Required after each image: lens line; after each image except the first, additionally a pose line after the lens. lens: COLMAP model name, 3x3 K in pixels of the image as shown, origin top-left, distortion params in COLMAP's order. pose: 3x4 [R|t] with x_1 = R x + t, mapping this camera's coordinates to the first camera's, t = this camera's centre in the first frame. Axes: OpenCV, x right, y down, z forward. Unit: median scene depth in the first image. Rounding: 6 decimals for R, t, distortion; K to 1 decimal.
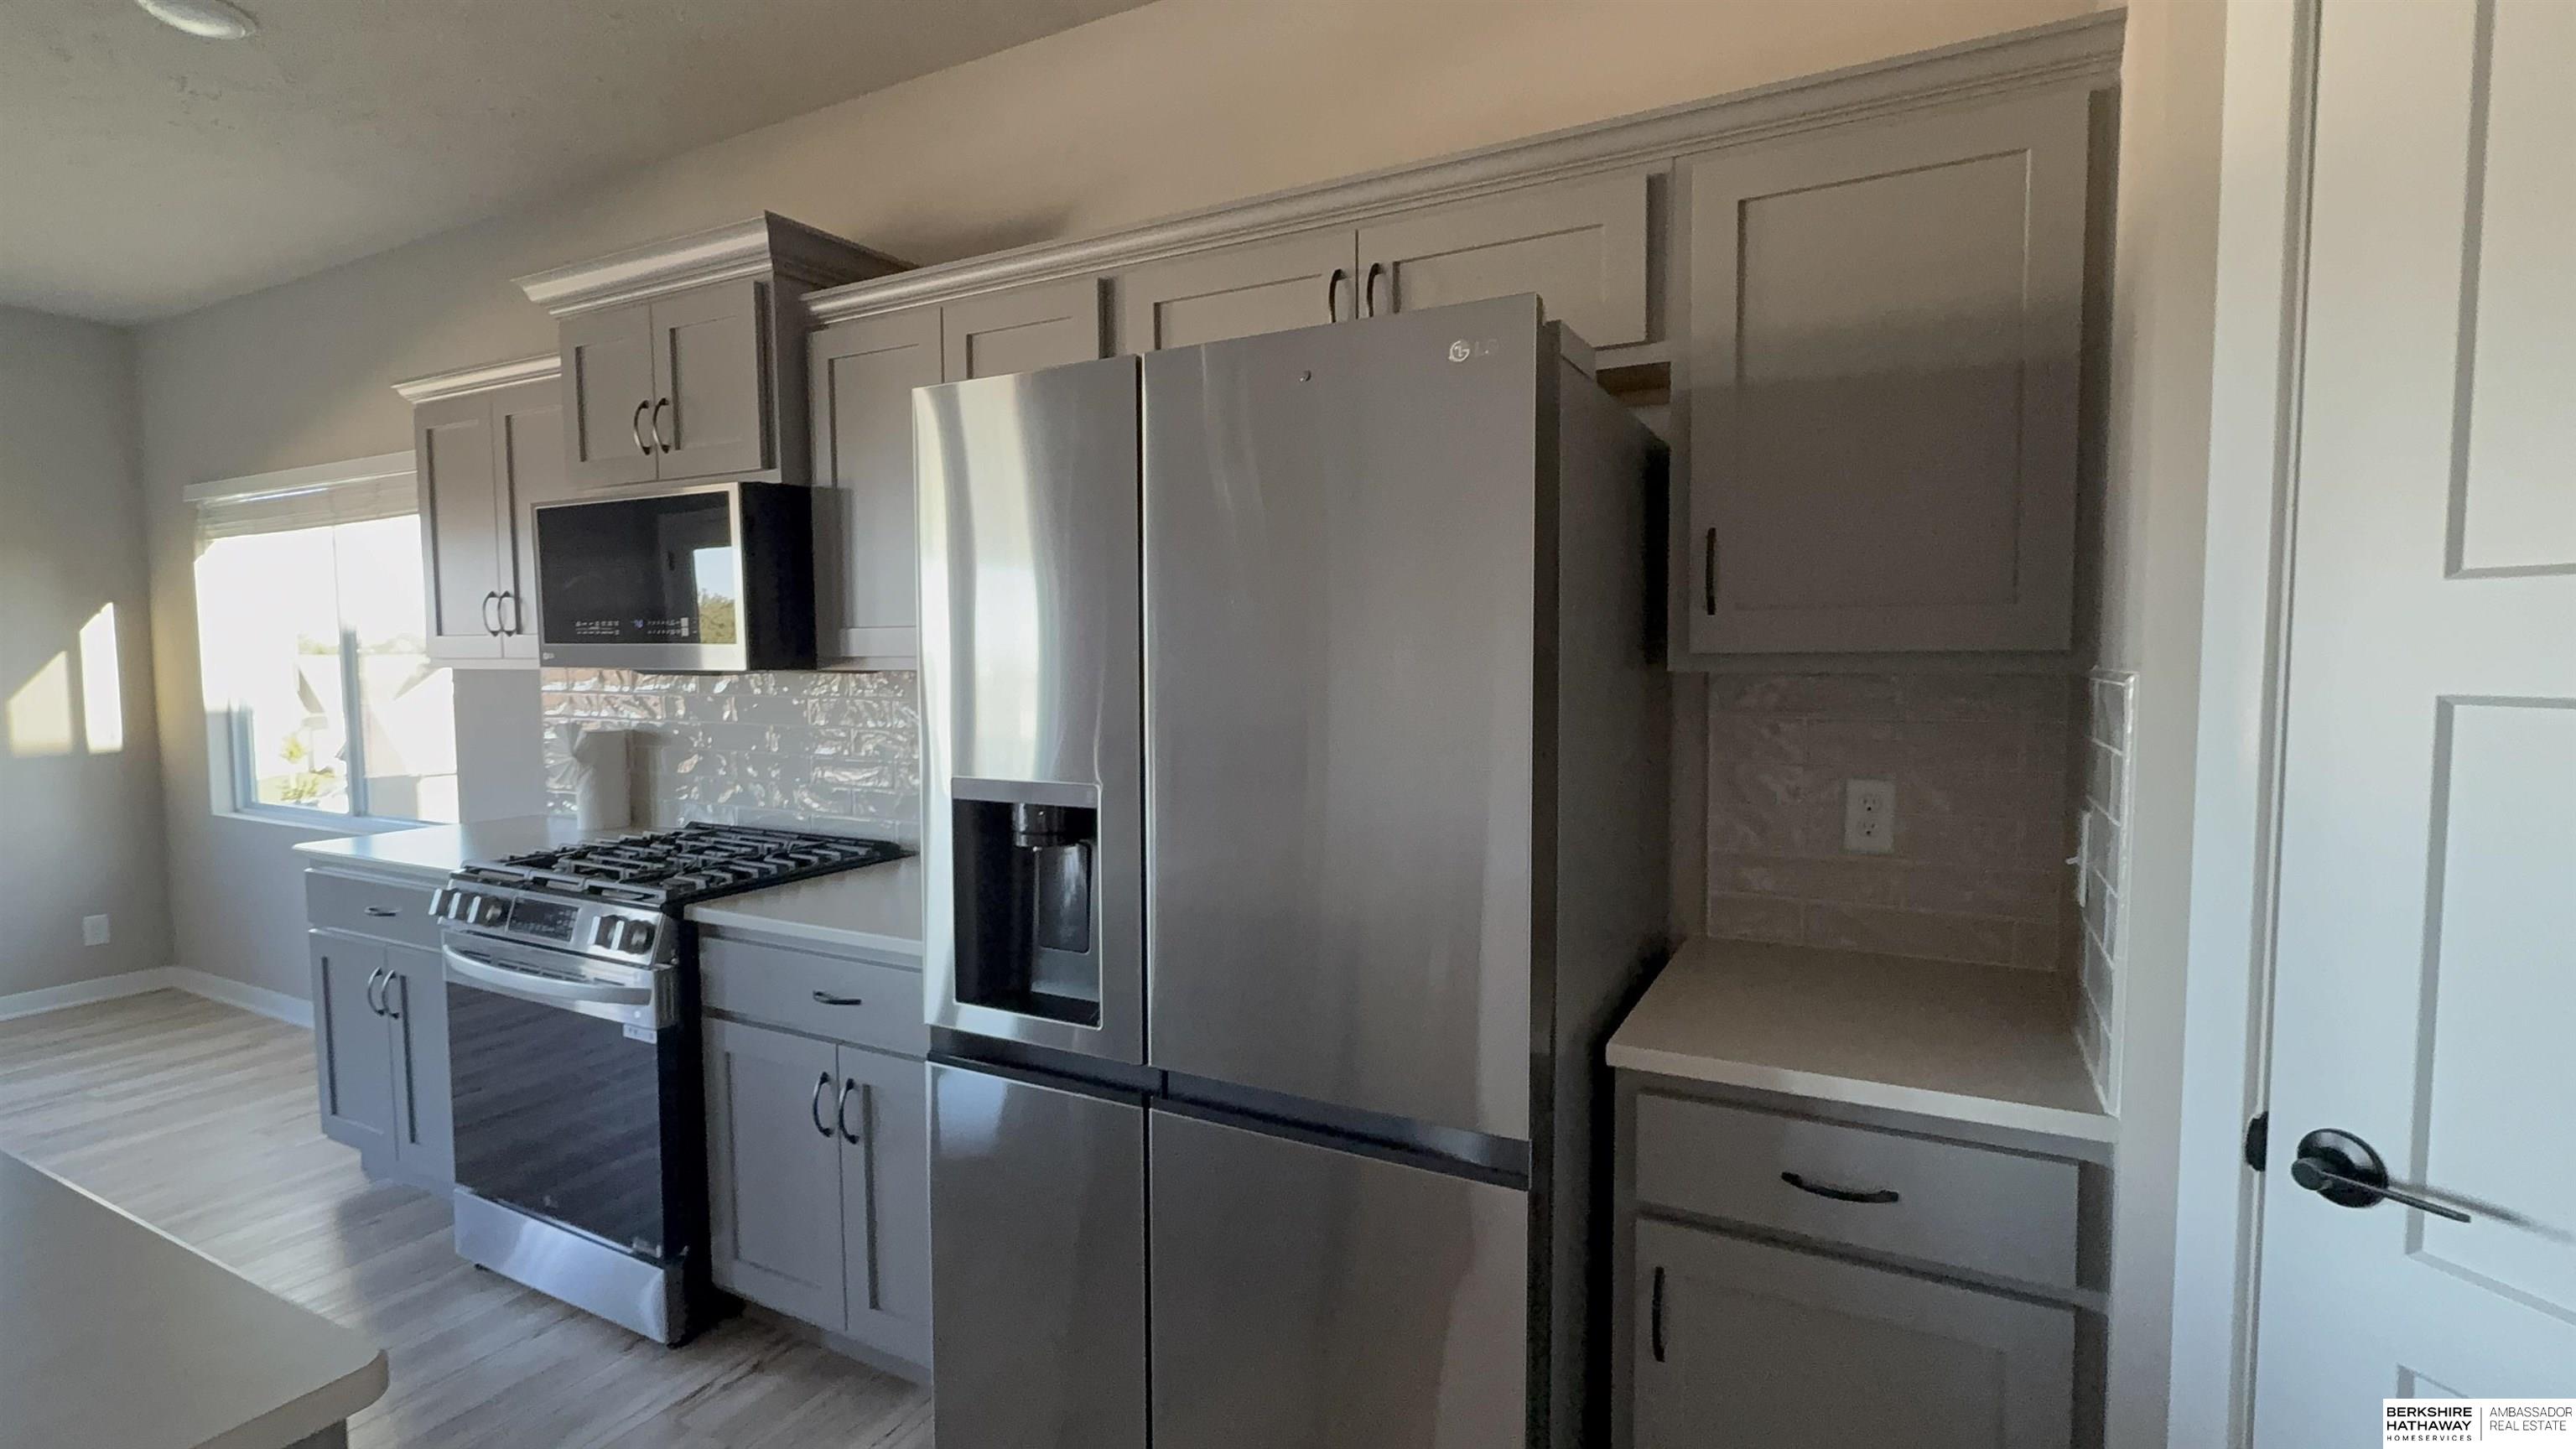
lens RADIAL K [[1172.3, 0, 1290.3], [0, 1172.3, 718.5], [0, 0, 1]] dist [-0.001789, 0.001227]
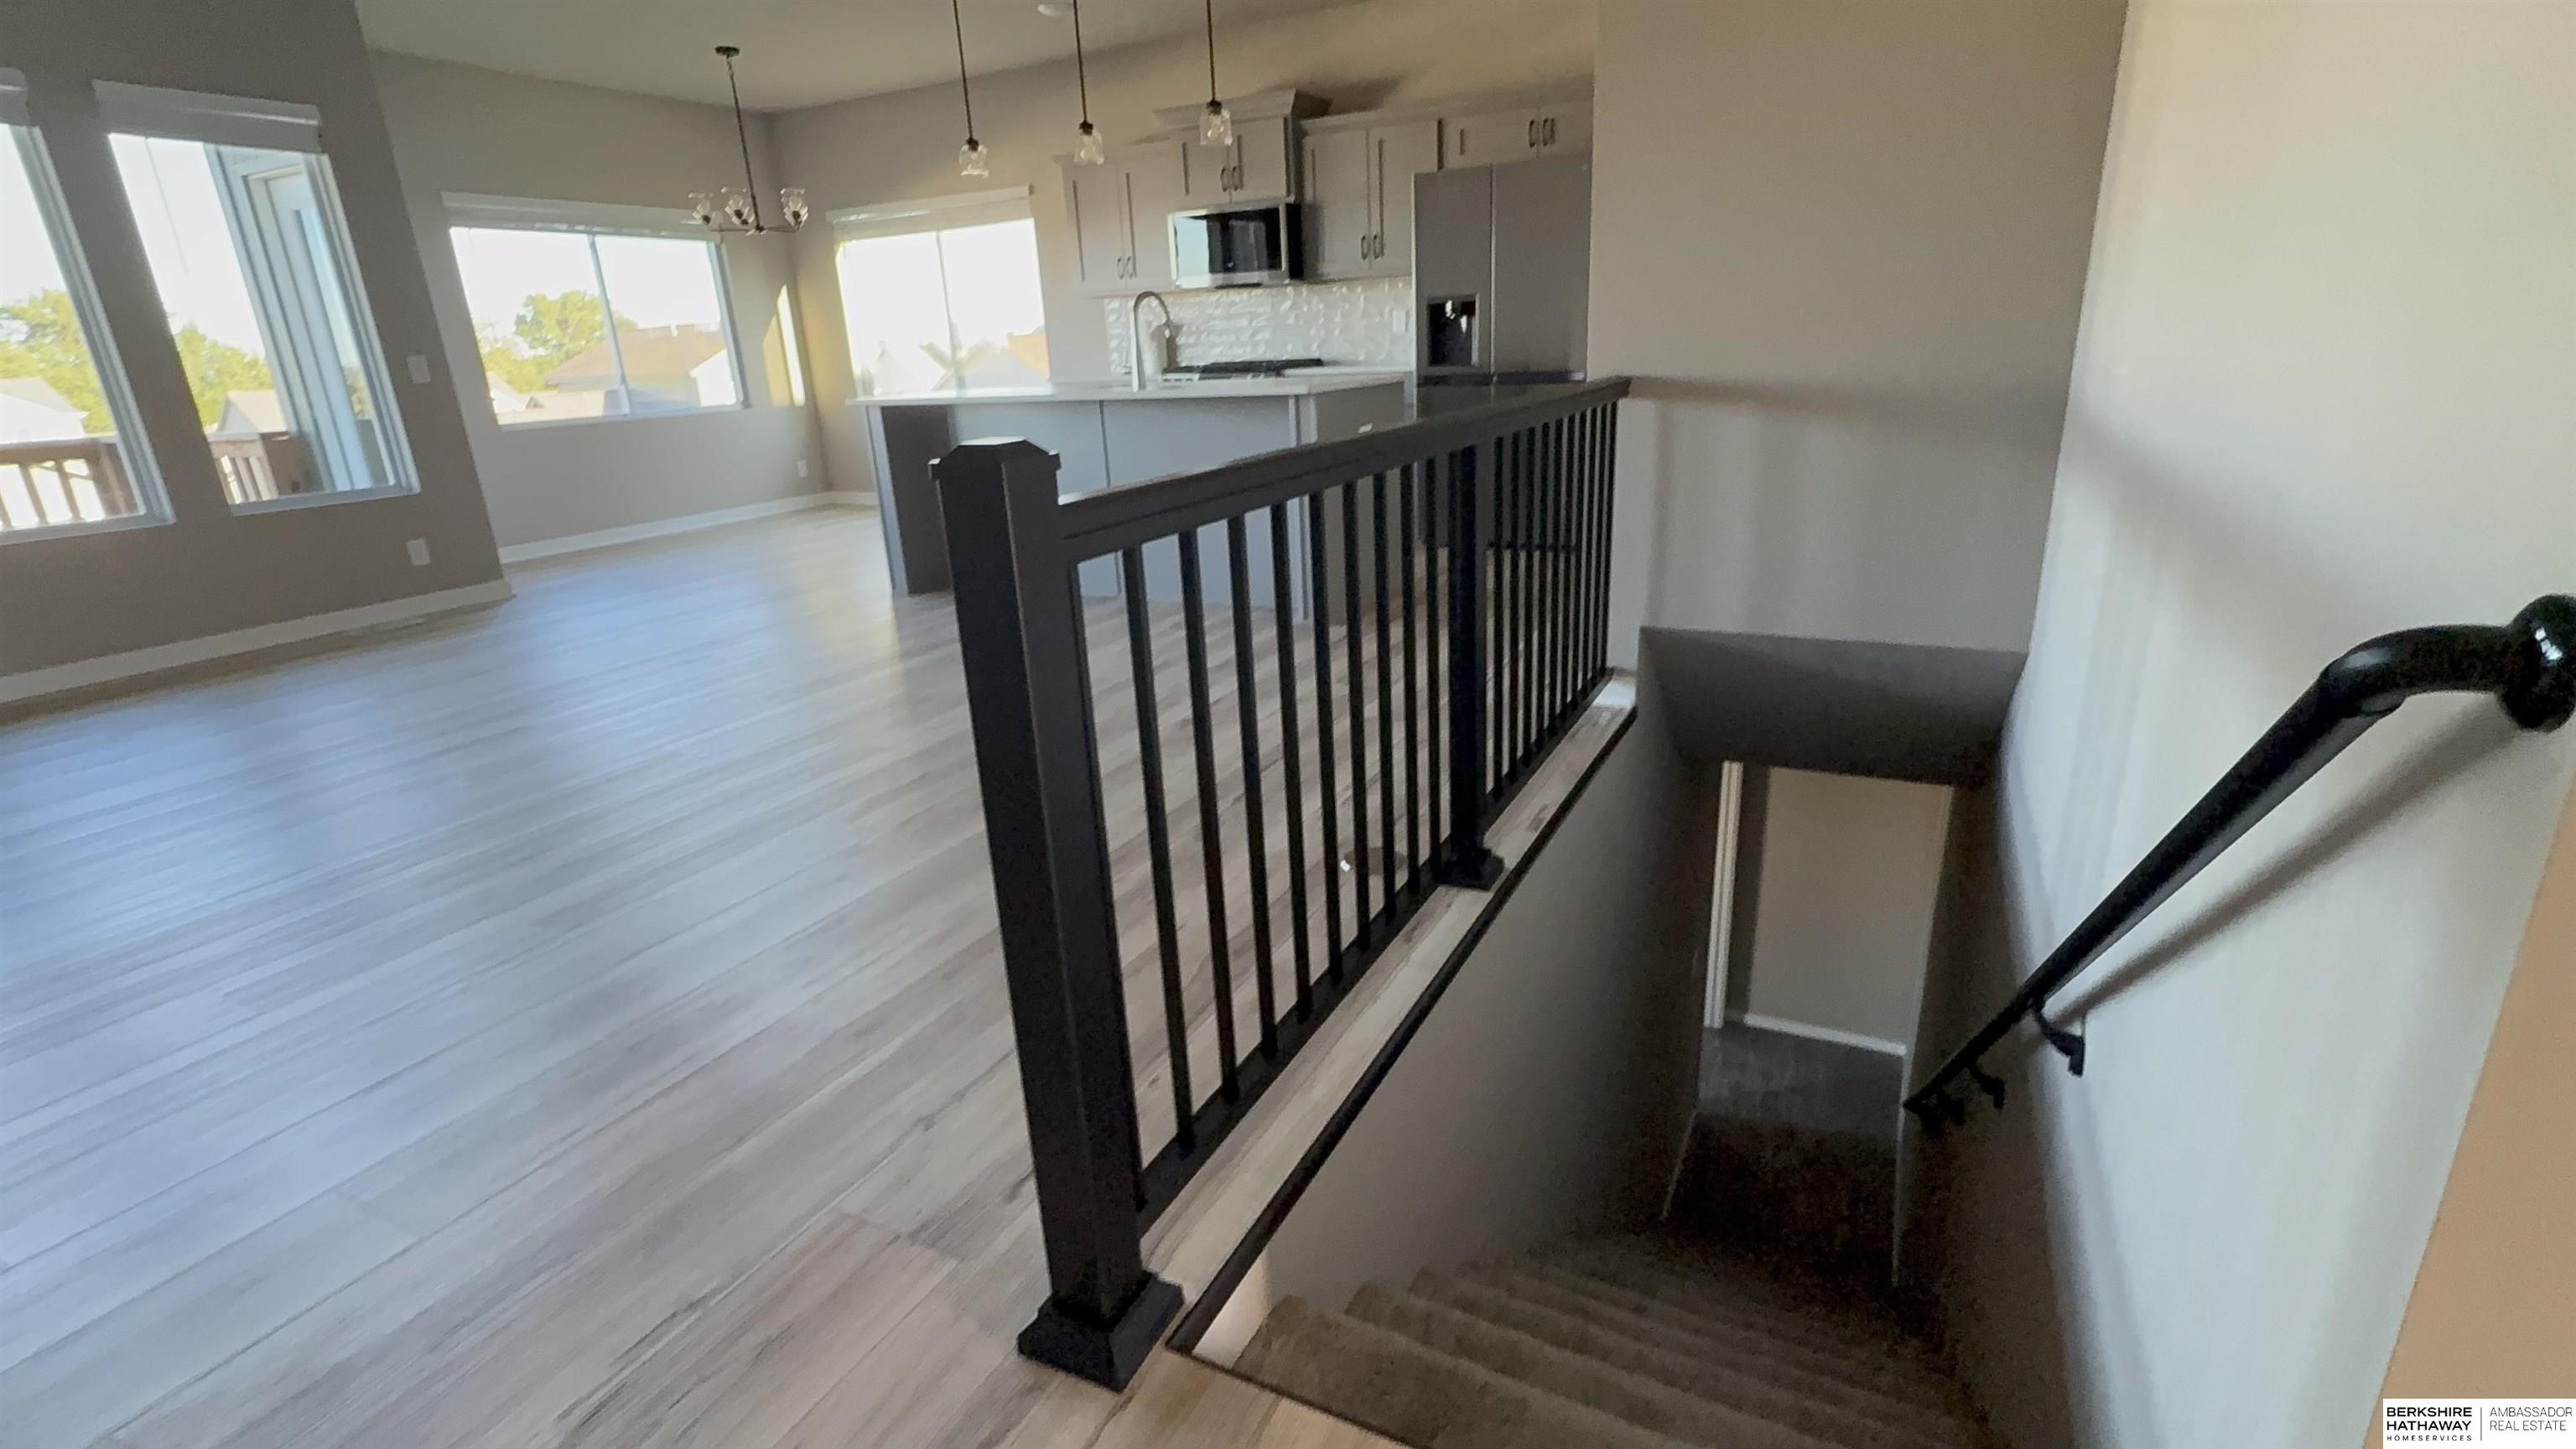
lens RADIAL K [[1172.3, 0, 1289.4], [0, 1172.3, 721.0], [0, 0, 1]] dist [-0.001789, 0.001227]
pose [[0.999070, -0.043112, 0.000896, -0.480441], [0.041476, 0.966424, 0.253583, 0.233884], [-0.011798, -0.253310, 0.967313, -1.685876]]
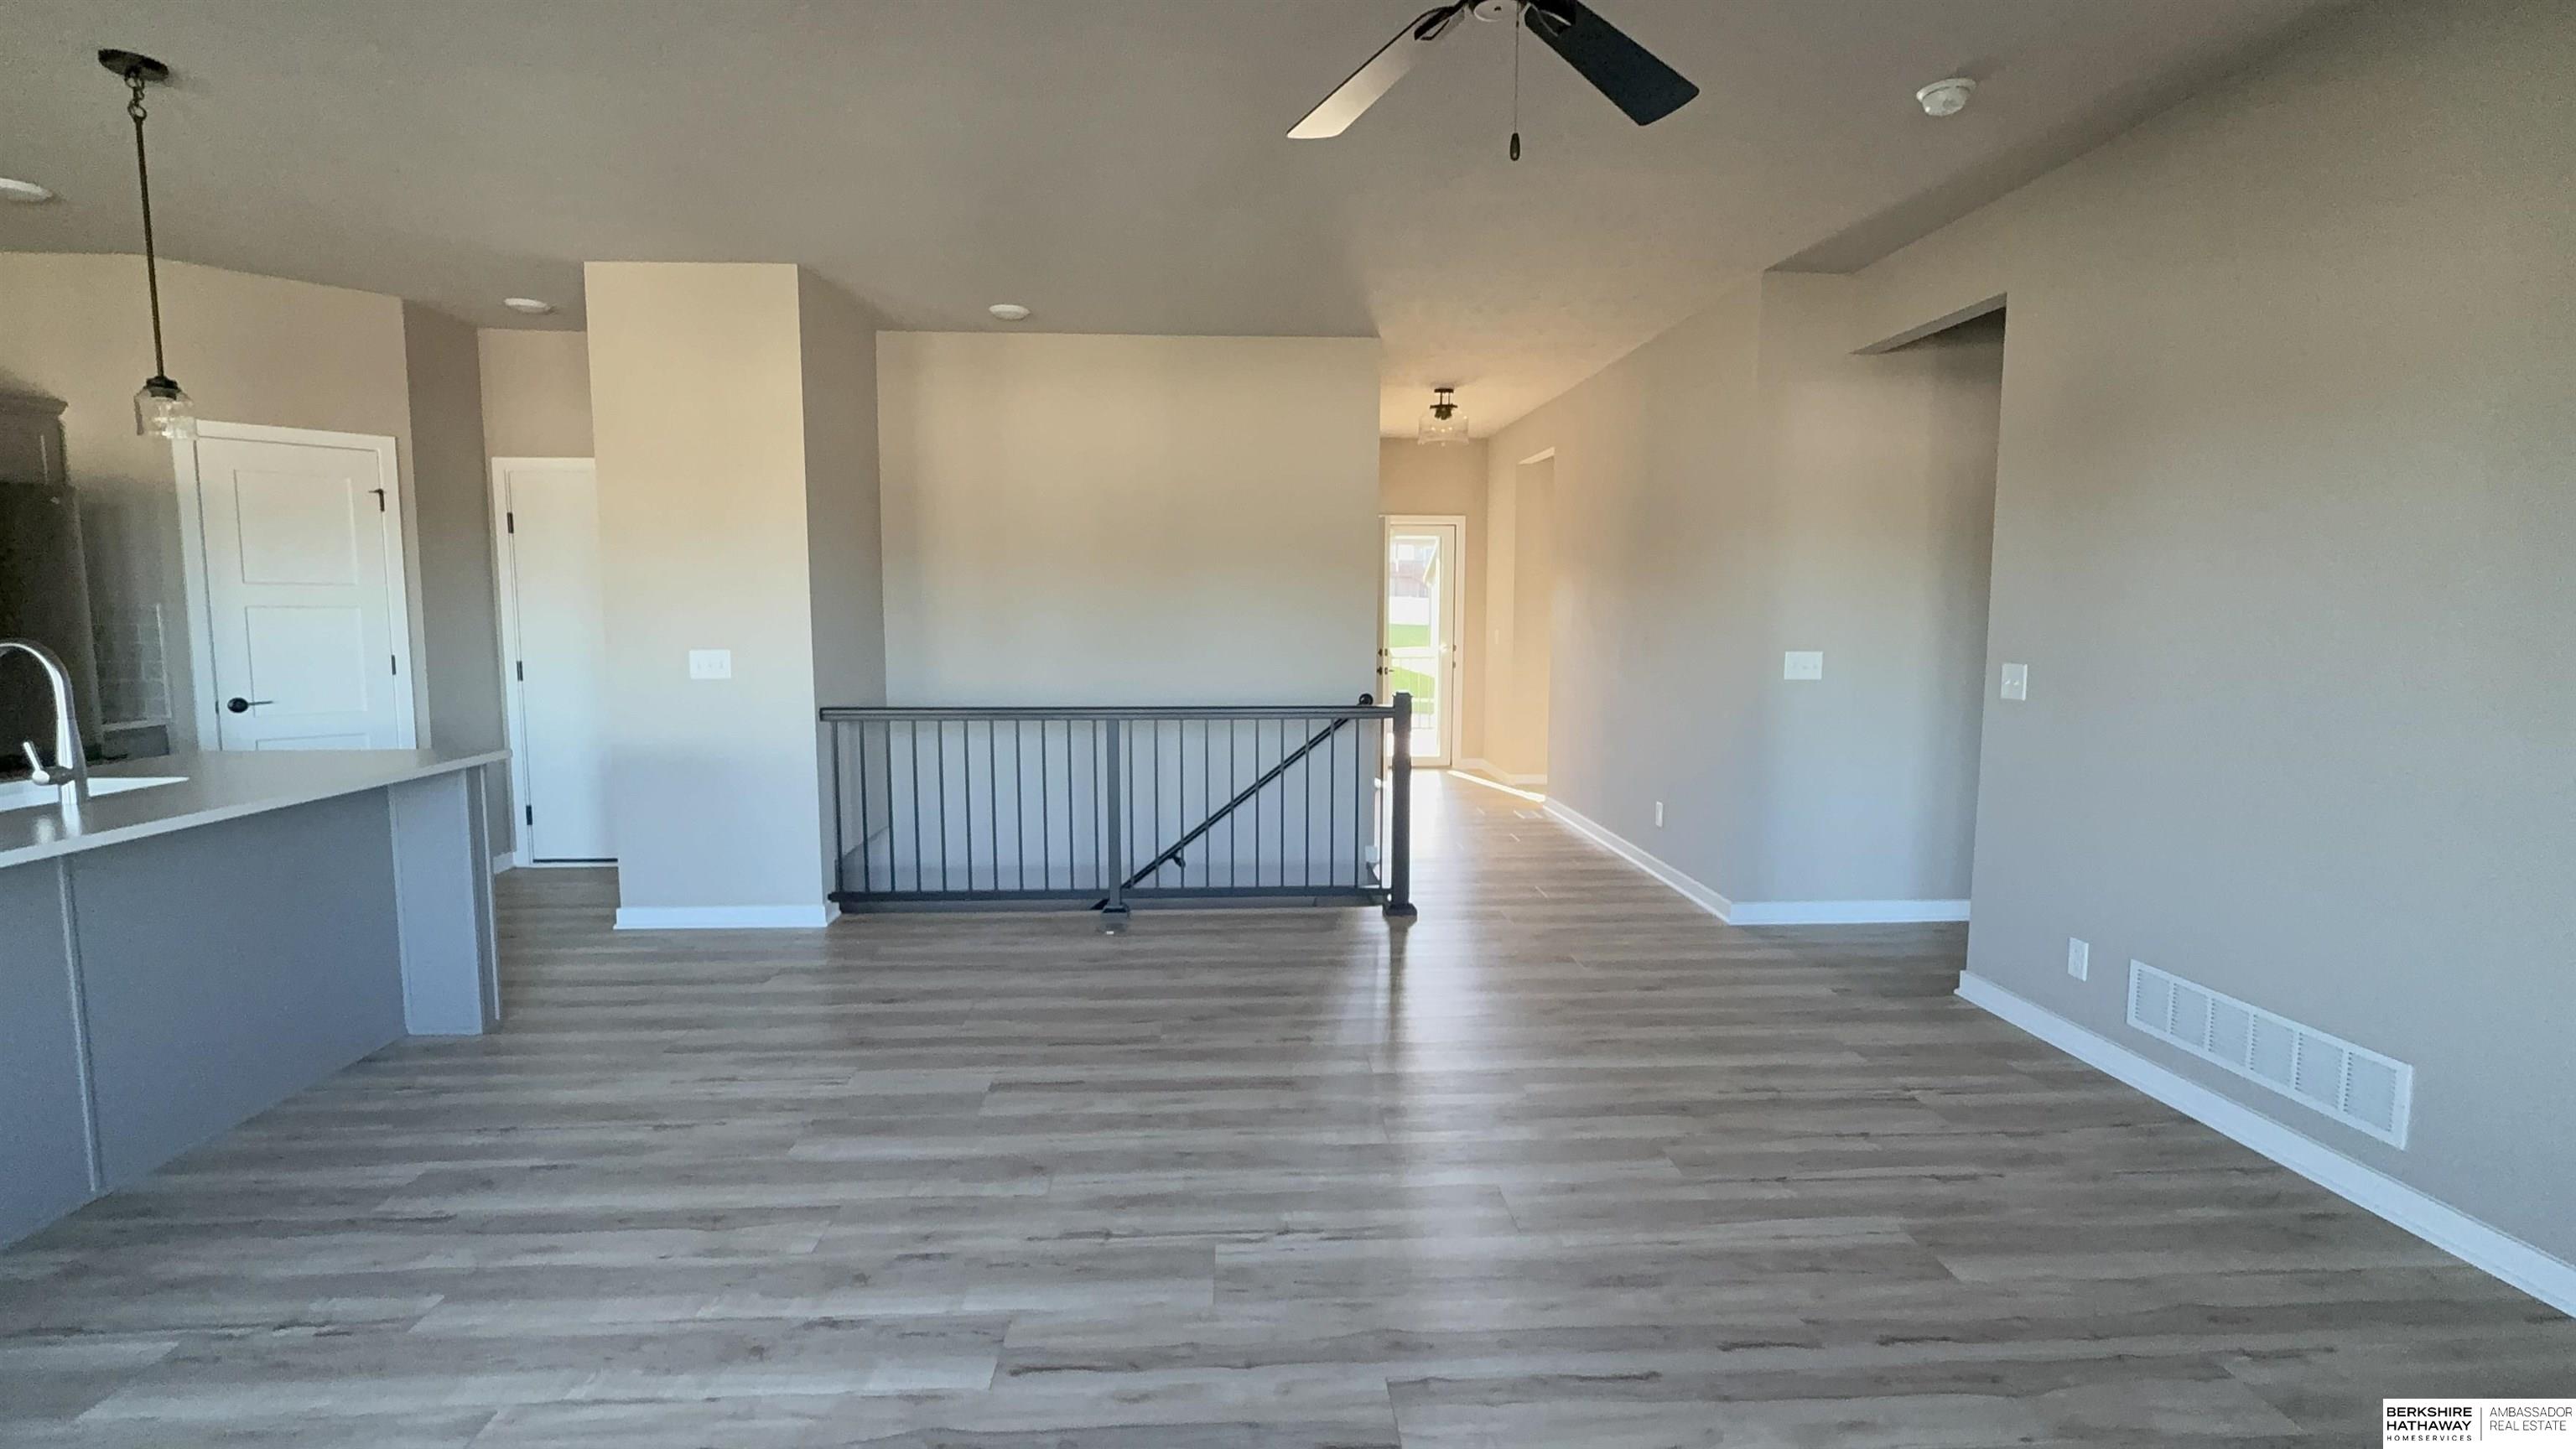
lens RADIAL K [[1172.3, 0, 1289.7], [0, 1172.3, 724.8], [0, 0, 1]] dist [-0.001789, 0.001227]
pose [[-0.522349, -0.078790, 0.849084, -2.168956], [0.052759, 0.990828, 0.124400, 0.037495], [-0.851098, 0.109777, -0.513401, -0.083098]]
